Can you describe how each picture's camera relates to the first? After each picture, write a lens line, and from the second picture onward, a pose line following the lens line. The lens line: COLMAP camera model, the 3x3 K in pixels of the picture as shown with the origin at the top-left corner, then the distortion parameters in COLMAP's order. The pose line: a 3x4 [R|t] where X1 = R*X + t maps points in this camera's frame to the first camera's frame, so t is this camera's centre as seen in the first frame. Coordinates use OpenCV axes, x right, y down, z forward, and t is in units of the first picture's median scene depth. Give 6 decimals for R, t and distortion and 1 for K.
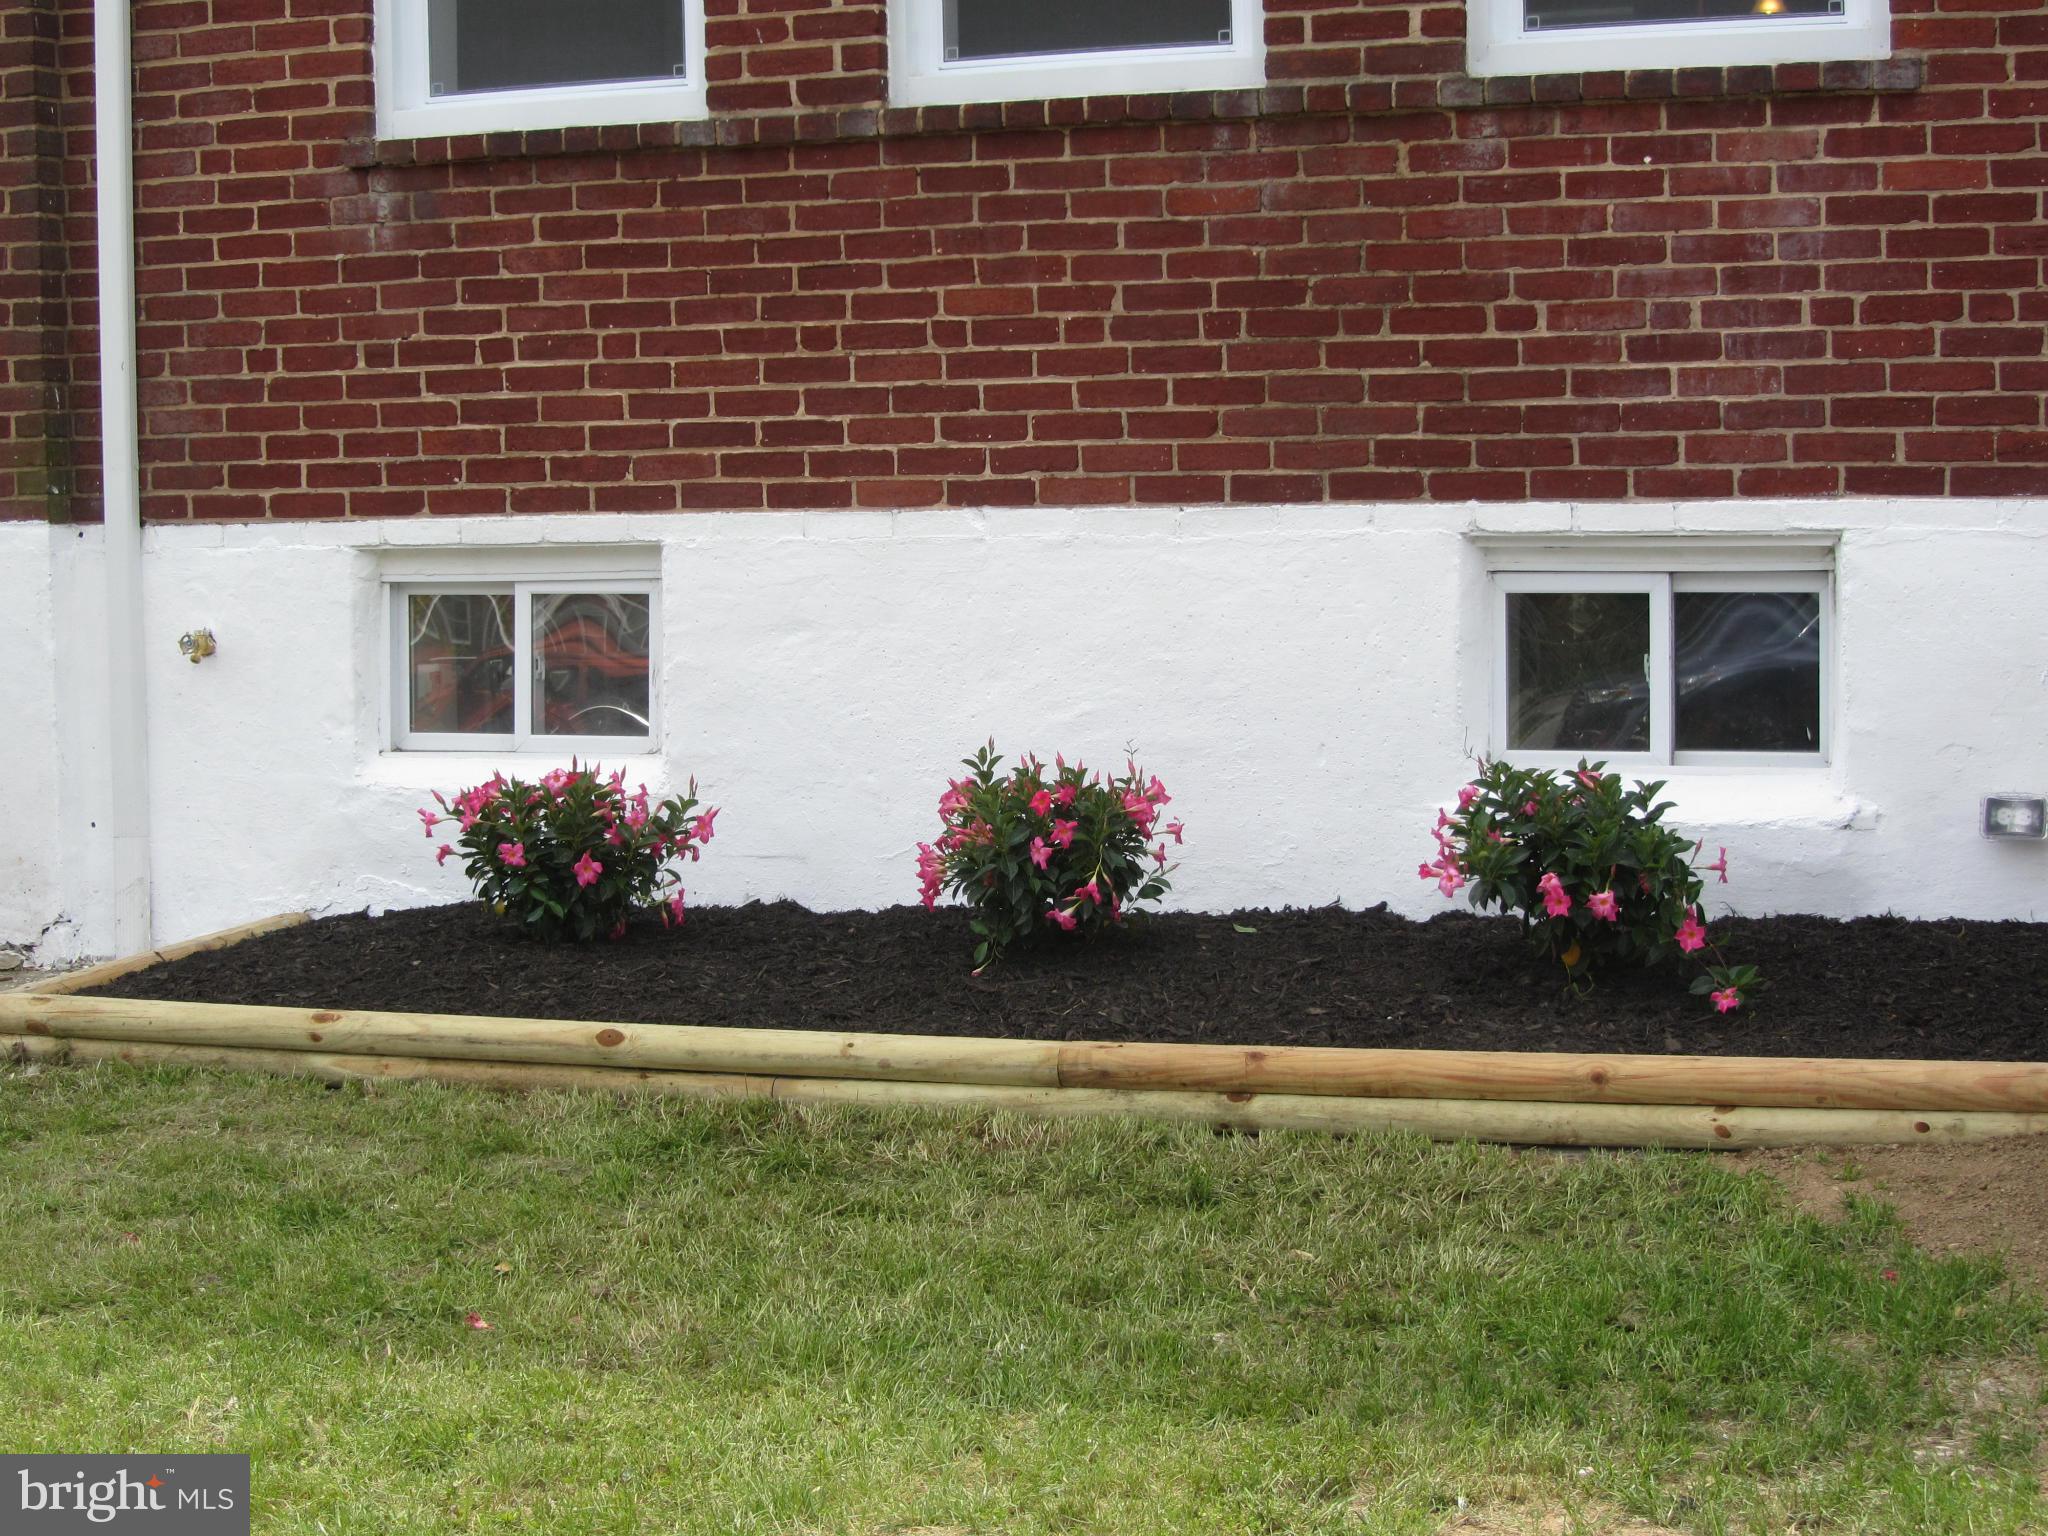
lens RADIAL K [[1682.4, 0, 1026.8], [0, 1682.4, 759.8], [0, 0, 1]] dist [-0.029756, 0.004465]
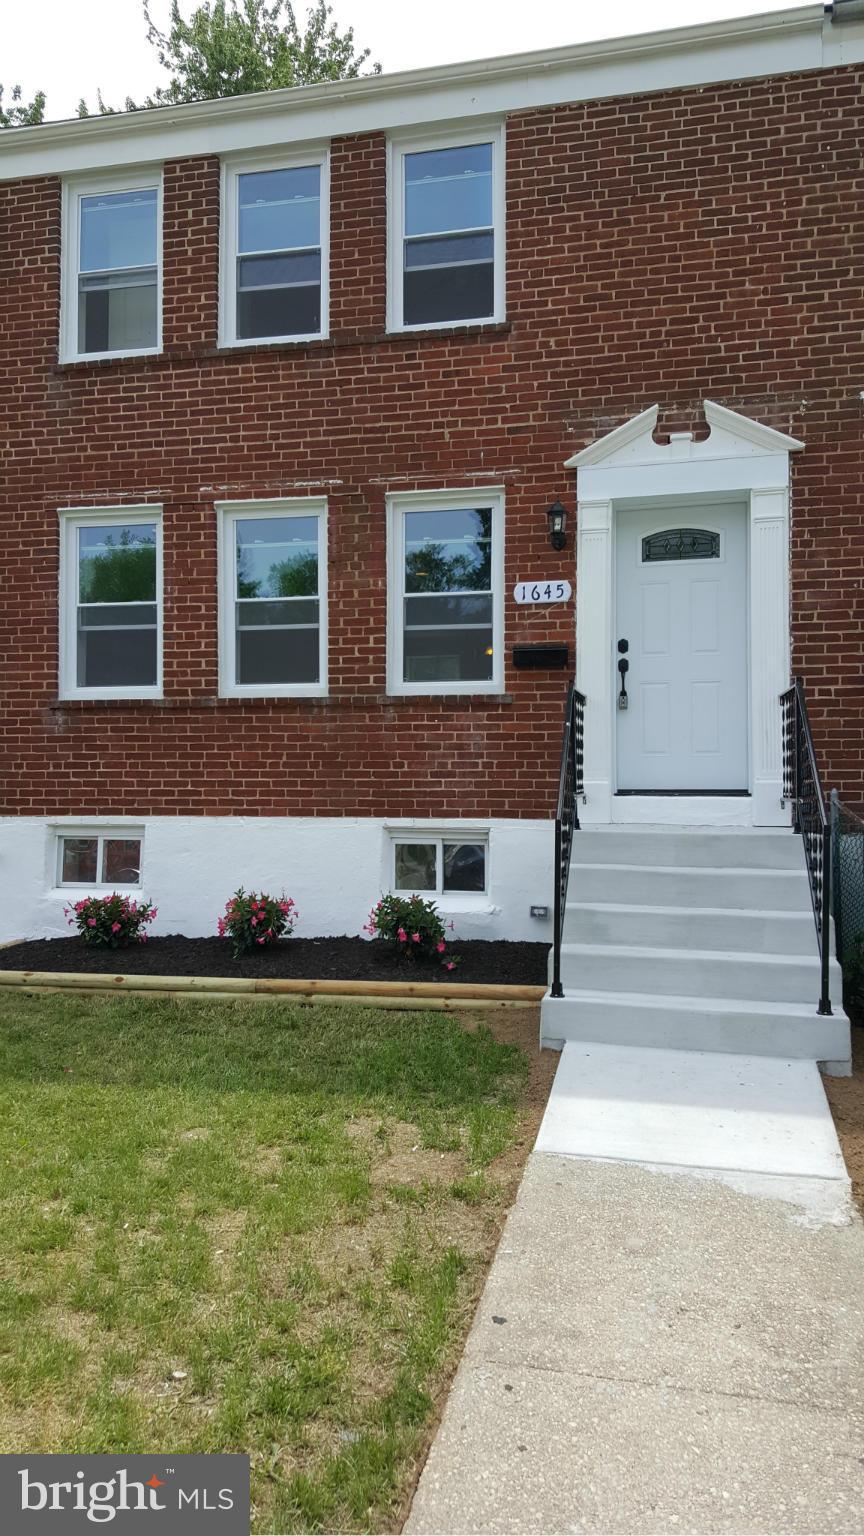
lens RADIAL K [[730.0, 0, 428.2], [0, 730.0, 762.4], [0, 0, 1]] dist [0.077599, -0.054100]
pose [[0.997716, 0.015700, 0.065692, 0.254057], [-0.011489, 0.997884, -0.064000, -0.172974], [-0.066558, 0.063099, 0.995785, -0.520219]]
